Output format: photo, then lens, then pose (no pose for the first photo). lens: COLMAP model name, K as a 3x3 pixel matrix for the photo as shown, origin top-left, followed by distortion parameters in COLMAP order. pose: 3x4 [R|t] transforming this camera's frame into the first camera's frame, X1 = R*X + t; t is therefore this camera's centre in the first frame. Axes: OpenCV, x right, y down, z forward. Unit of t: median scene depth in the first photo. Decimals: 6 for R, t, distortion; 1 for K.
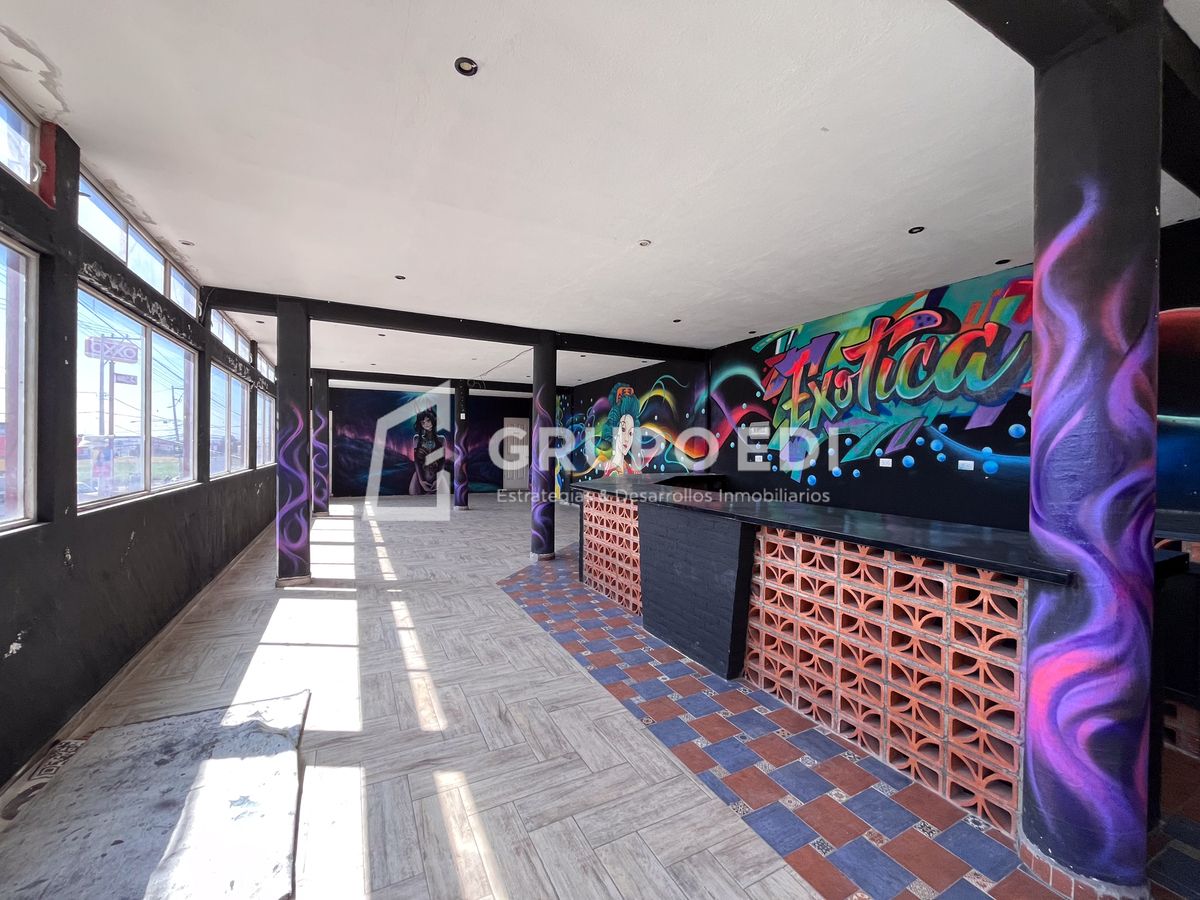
lens RADIAL K [[482.8, 0, 602.2], [0, 482.8, 452.2], [0, 0, 1]] dist [-0.000676, -0.000513]
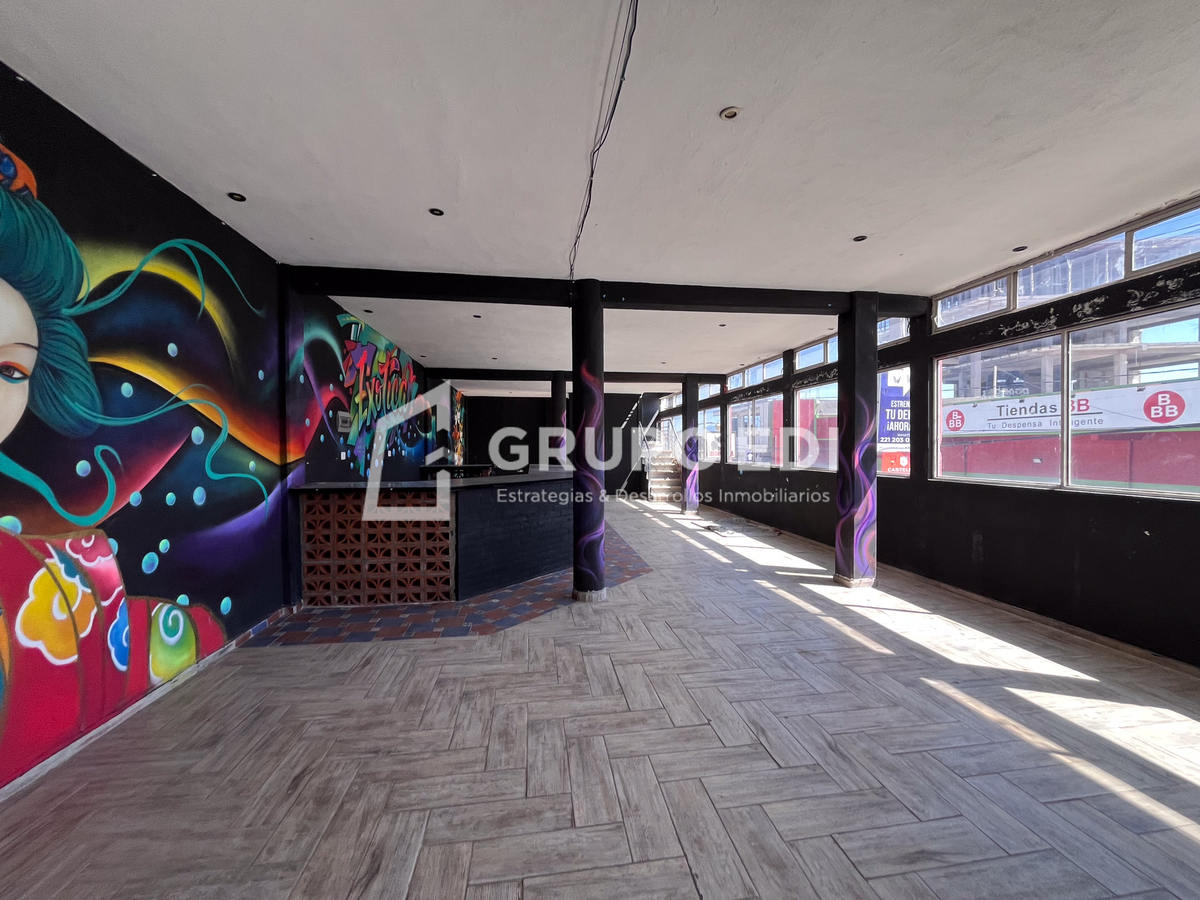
lens RADIAL K [[482.8, 0, 602.2], [0, 482.8, 452.2], [0, 0, 1]] dist [-0.000676, -0.000513]
pose [[-0.944064, -0.011784, 0.329551, -0.490388], [-0.004263, 0.999714, 0.023533, -0.018550], [-0.329735, 0.020812, -0.943844, 2.168370]]
